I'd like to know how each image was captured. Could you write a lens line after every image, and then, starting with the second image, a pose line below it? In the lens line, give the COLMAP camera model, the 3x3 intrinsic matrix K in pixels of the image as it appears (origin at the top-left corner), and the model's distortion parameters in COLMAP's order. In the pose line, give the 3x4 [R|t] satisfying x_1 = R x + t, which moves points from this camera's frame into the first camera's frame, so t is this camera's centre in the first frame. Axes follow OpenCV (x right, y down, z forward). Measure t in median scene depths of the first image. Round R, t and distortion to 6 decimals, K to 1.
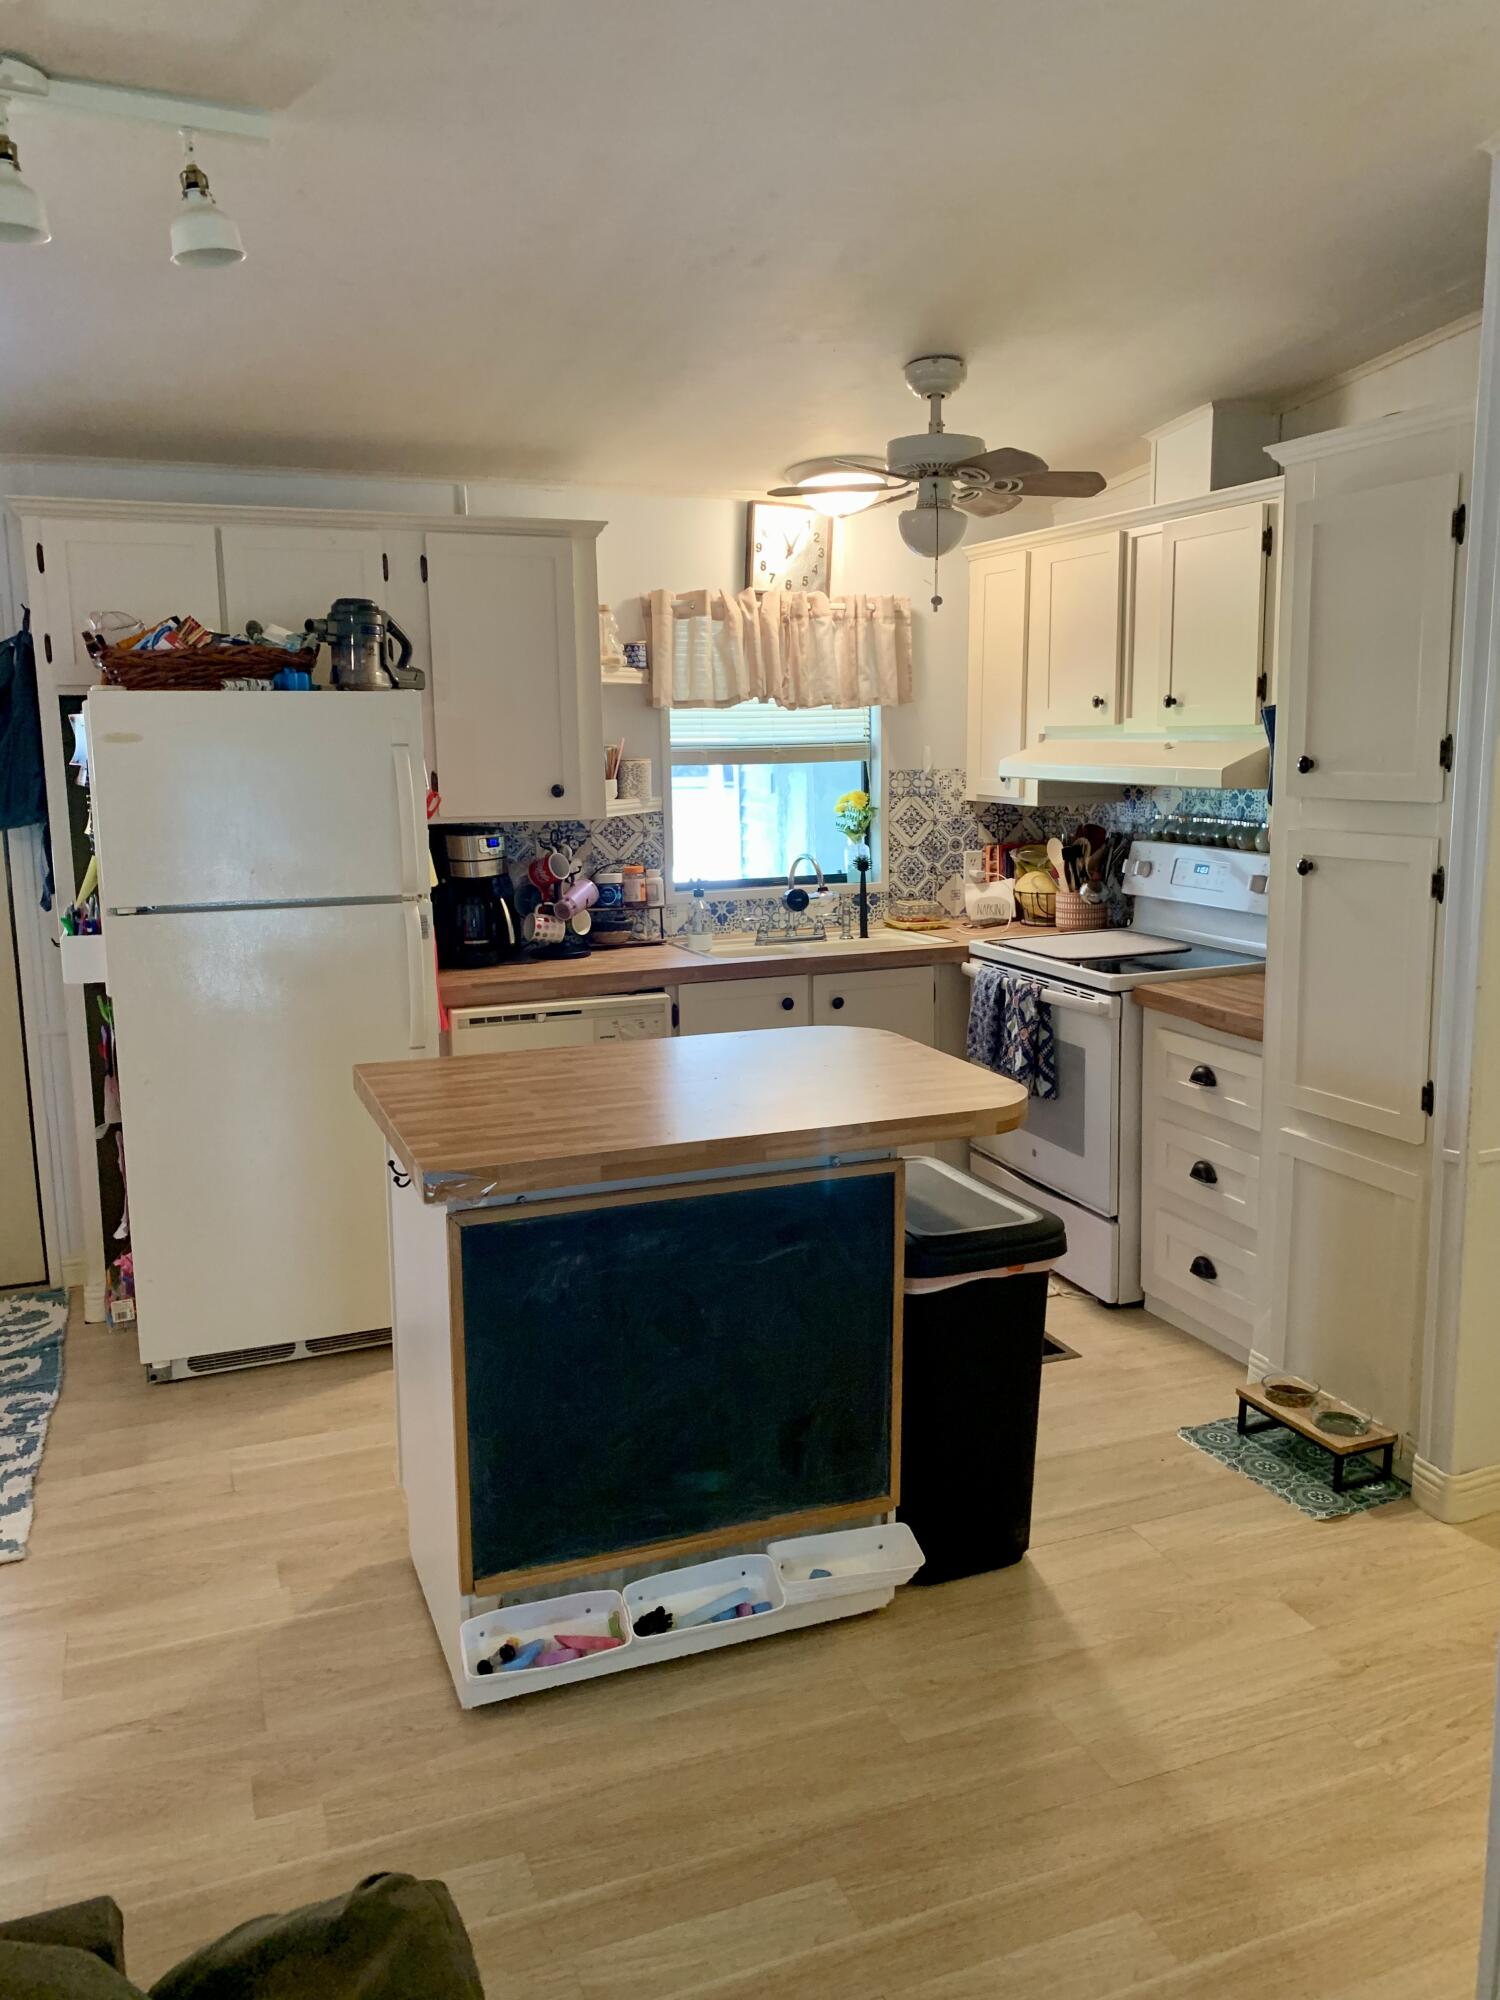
lens RADIAL K [[1512.2, 0, 751.4], [0, 1512.2, 1001.8], [0, 0, 1]] dist [0.032605, -0.037878]
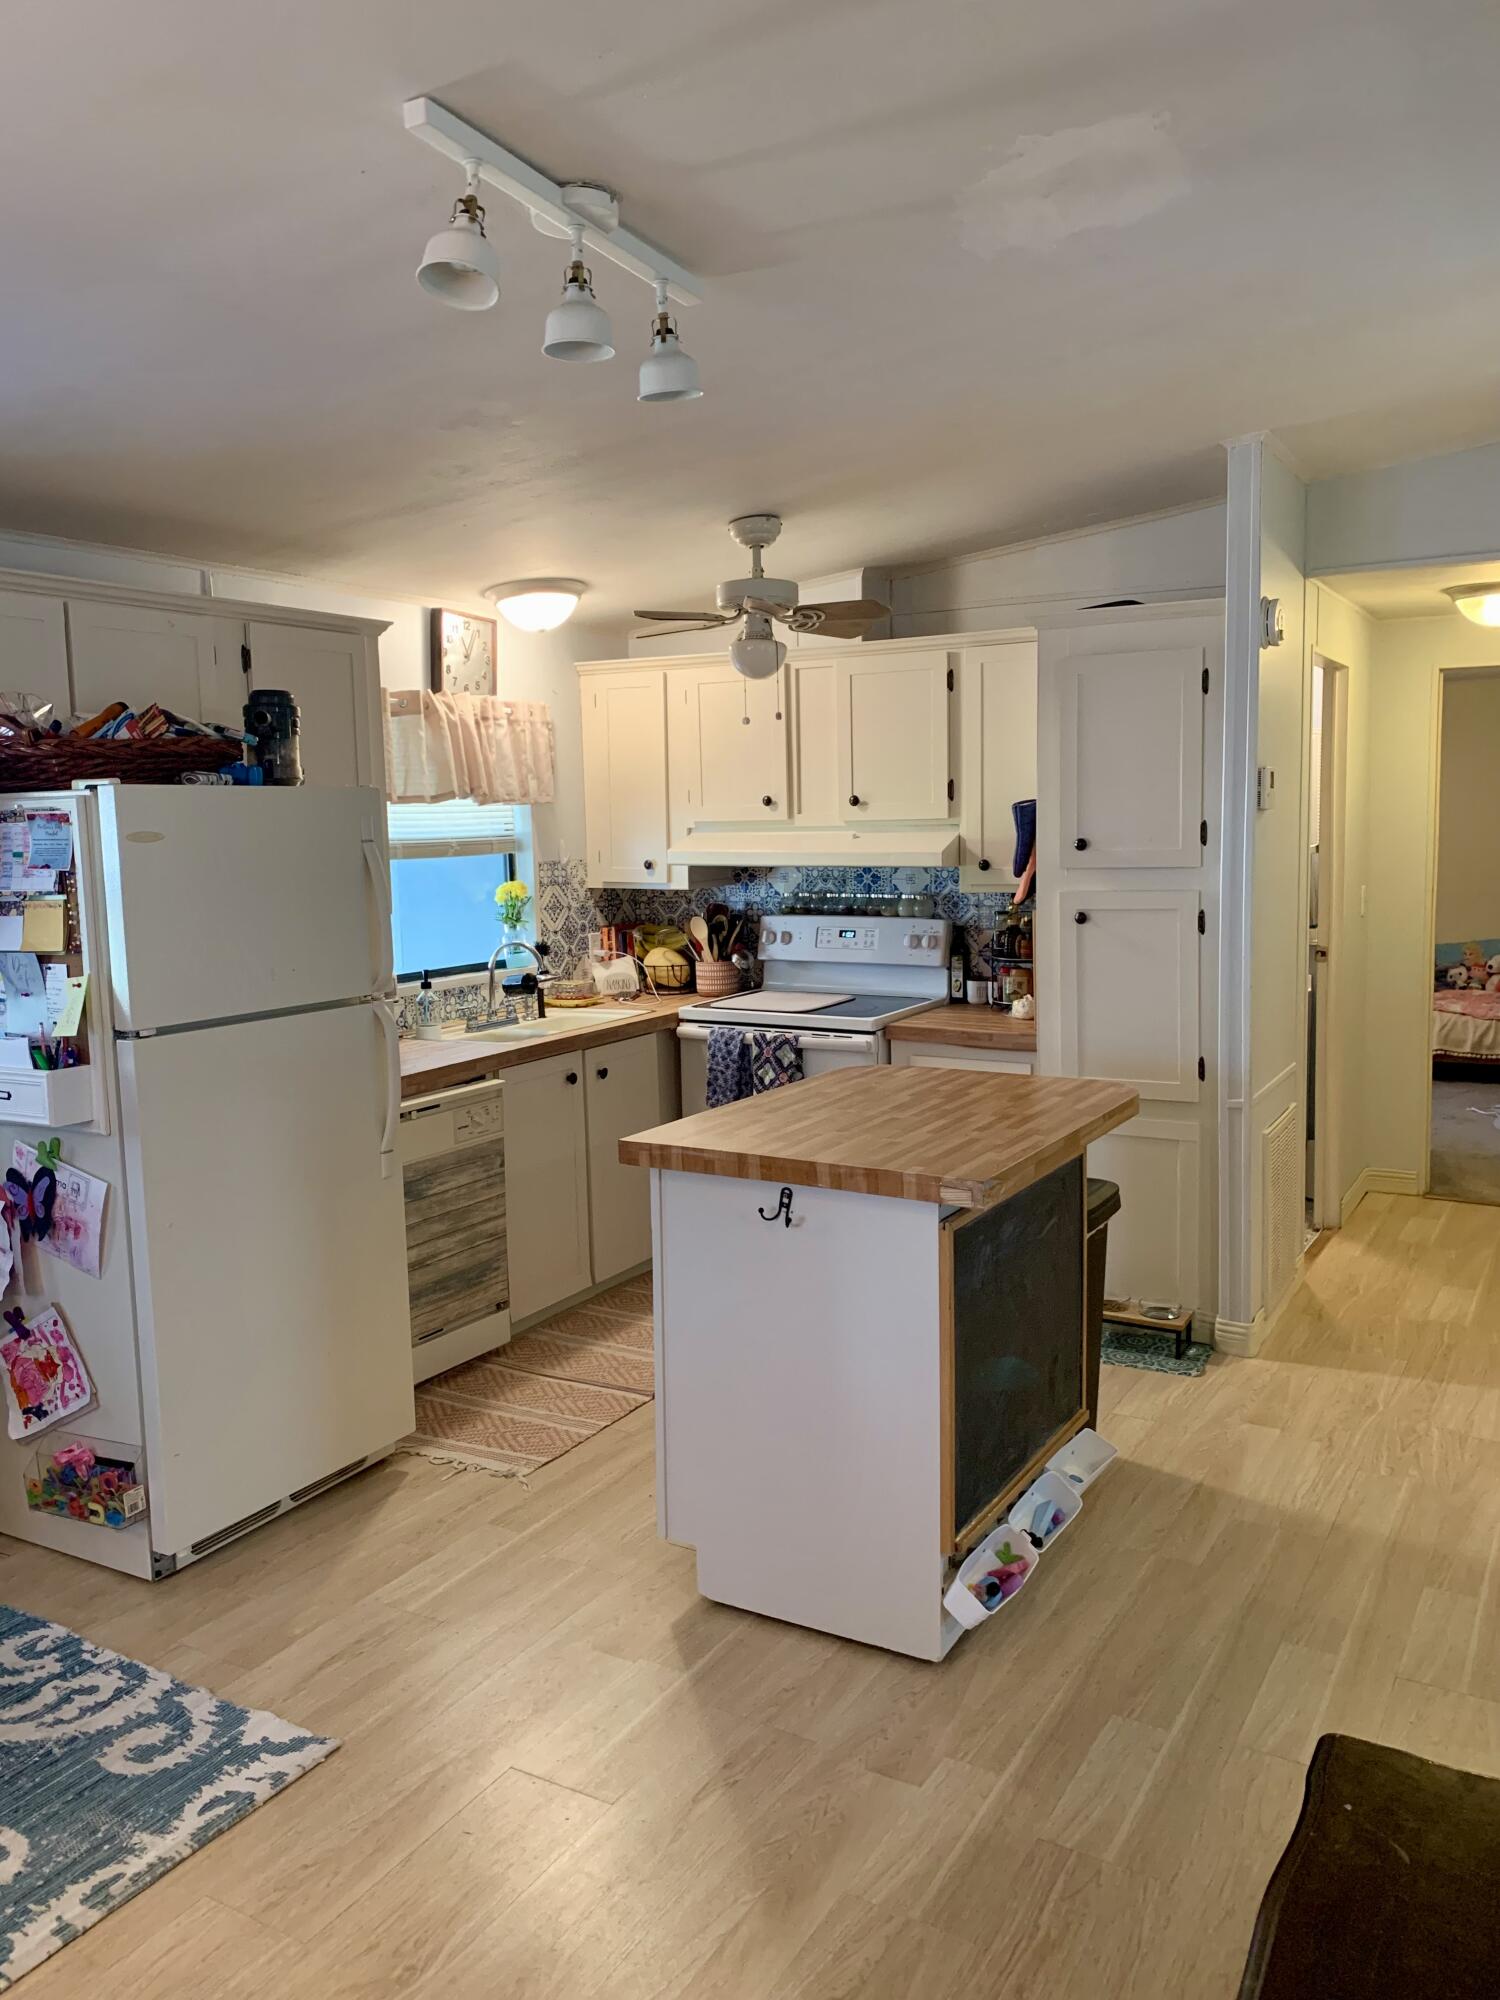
lens RADIAL K [[1512.2, 0, 787.0], [0, 1512.2, 994.6], [0, 0, 1]] dist [0.032605, -0.037878]
pose [[0.786580, -0.077609, 0.612592, -0.505844], [0.119576, 0.992436, -0.027807, -0.009518], [-0.605800, 0.095124, 0.789910, 0.060239]]
